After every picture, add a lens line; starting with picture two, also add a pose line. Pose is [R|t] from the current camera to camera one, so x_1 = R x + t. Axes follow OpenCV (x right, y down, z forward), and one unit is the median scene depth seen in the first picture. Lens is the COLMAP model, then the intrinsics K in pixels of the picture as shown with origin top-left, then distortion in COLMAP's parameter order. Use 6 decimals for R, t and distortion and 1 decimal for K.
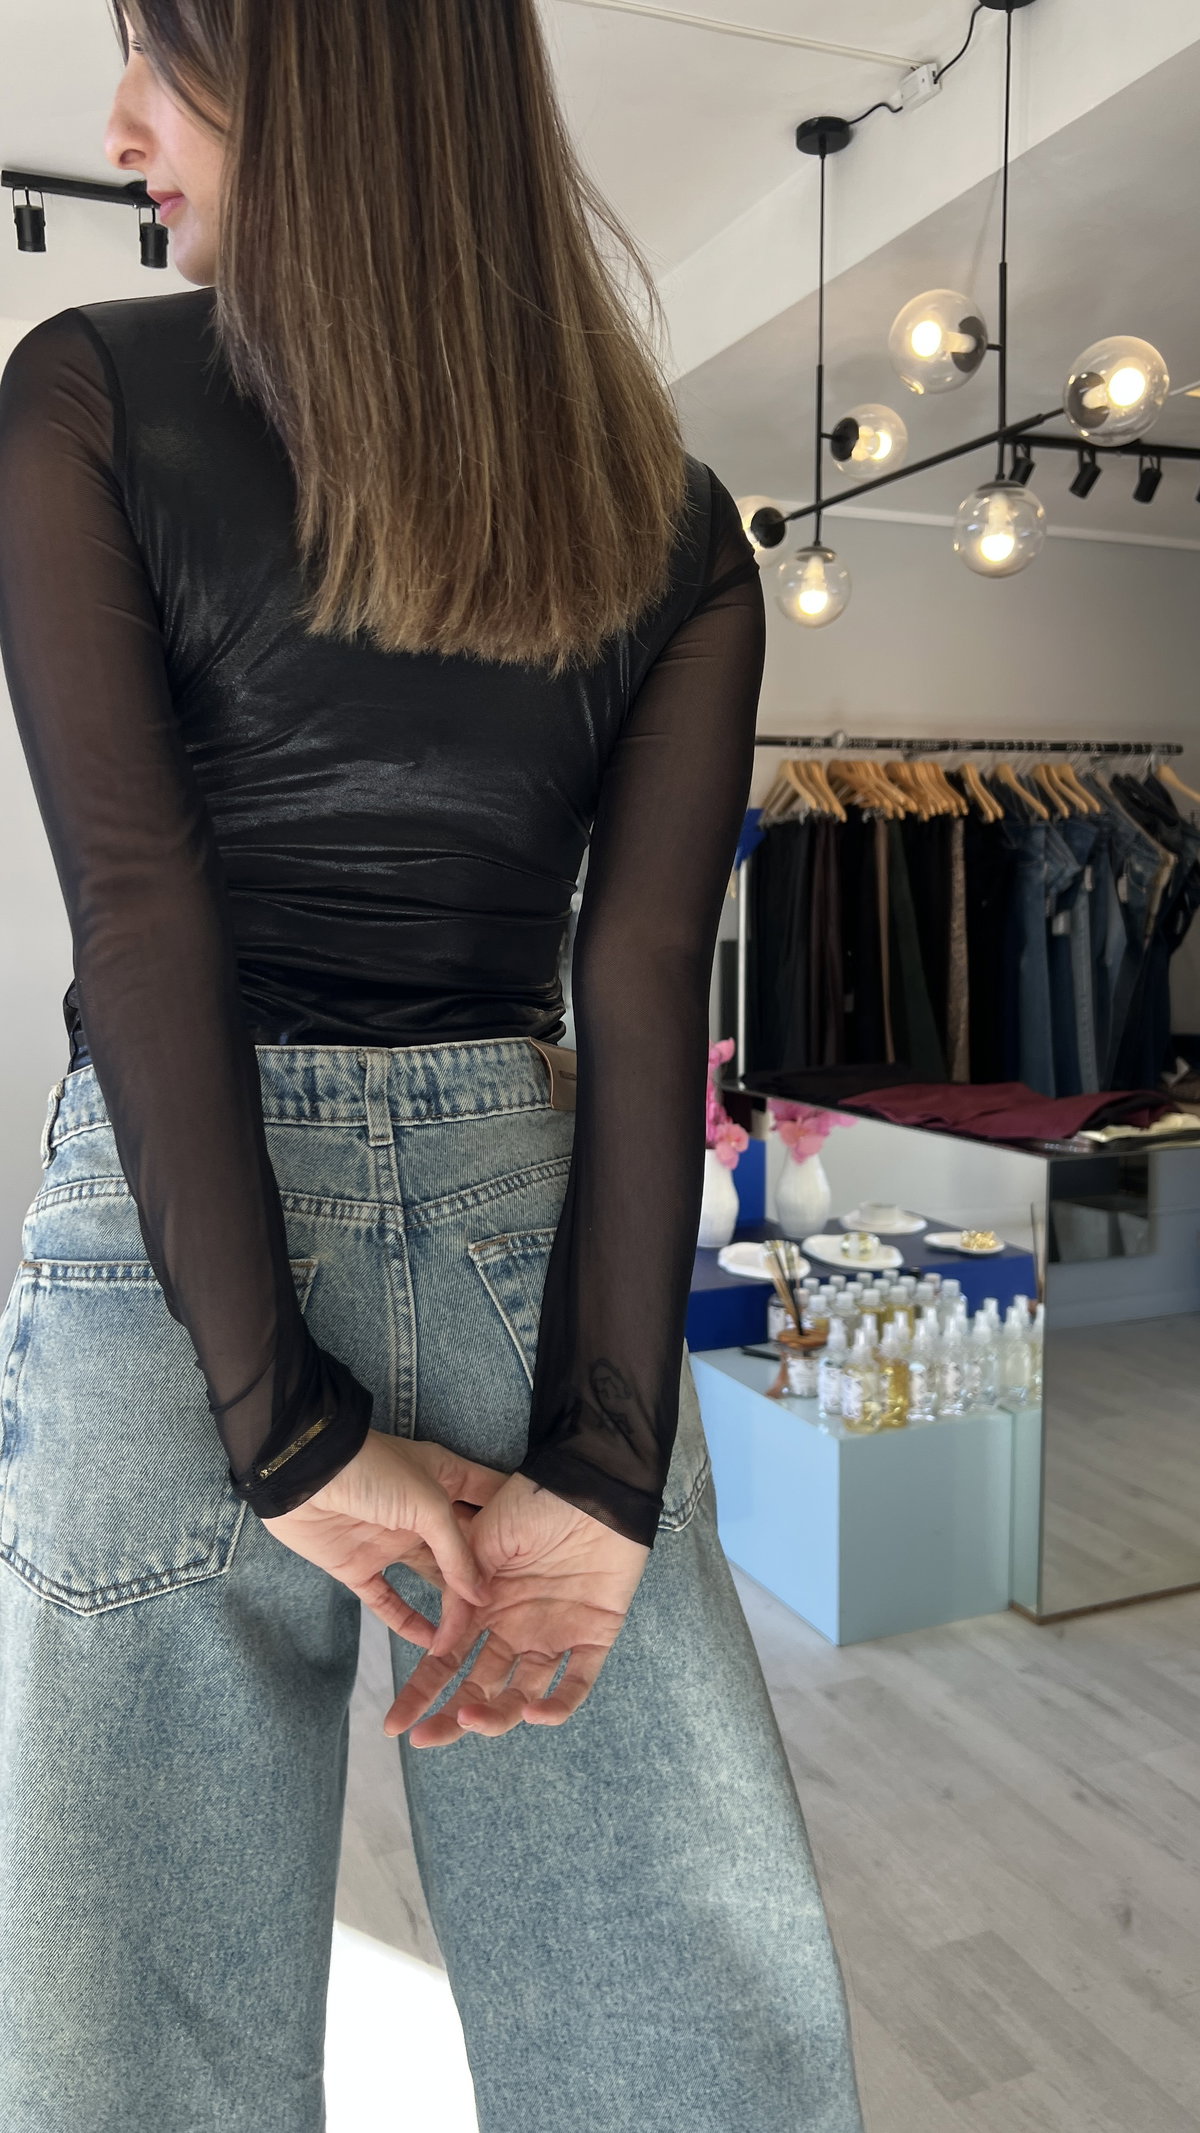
lens RADIAL K [[1584.2, 0, 586.6], [0, 1584.2, 1069.5], [0, 0, 1]] dist [0.039659, -0.052542]
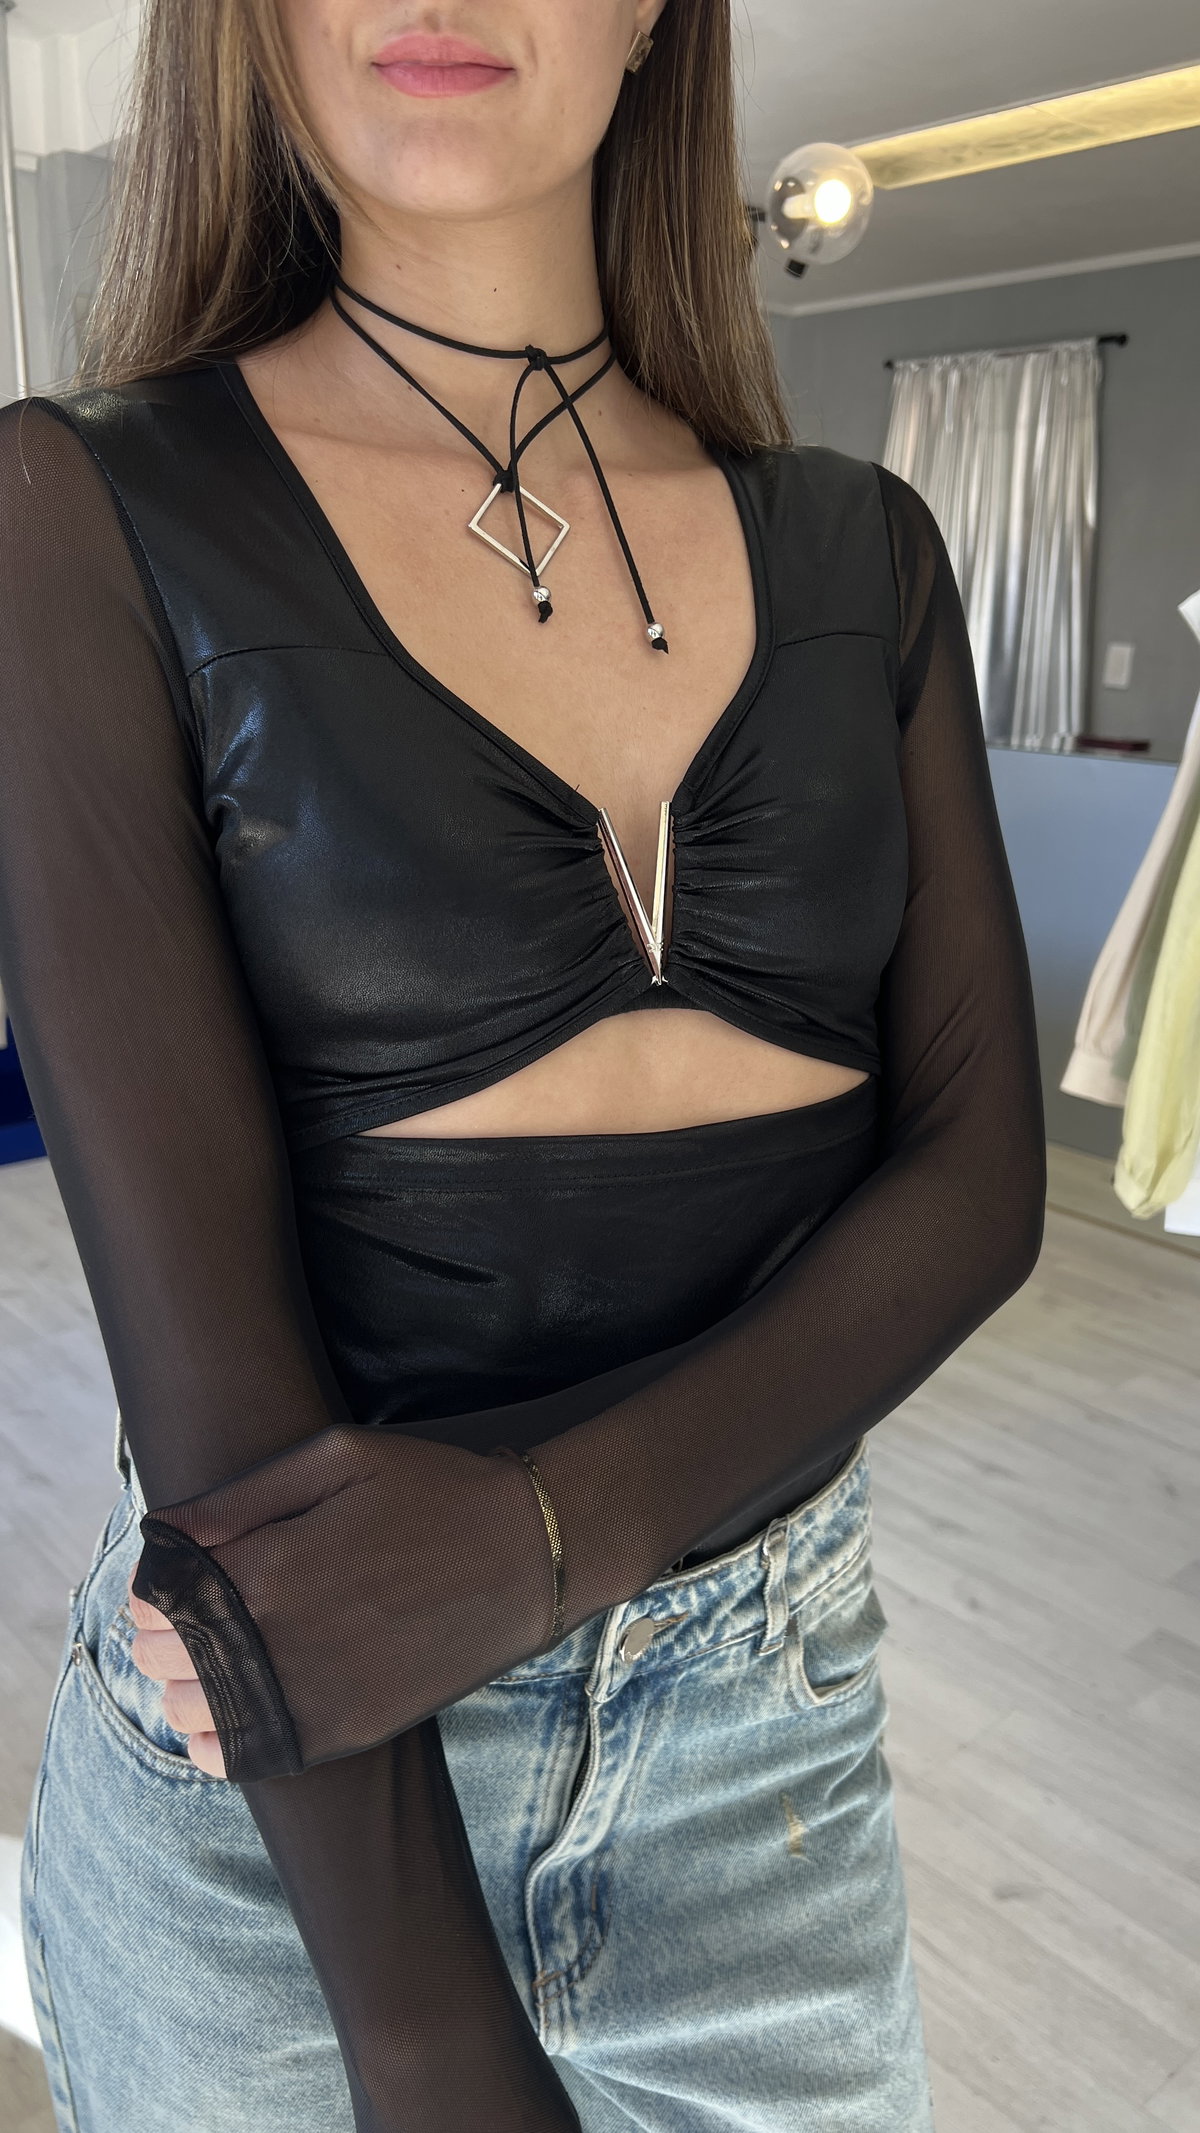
lens RADIAL K [[1584.2, 0, 600.9], [0, 1584.2, 1069.5], [0, 0, 1]] dist [0.039659, -0.052542]
pose [[0.945140, -0.064966, 0.320140, -0.107661], [0.007410, 0.984036, 0.177815, -0.072723], [-0.326581, -0.165688, 0.930533, 0.059400]]
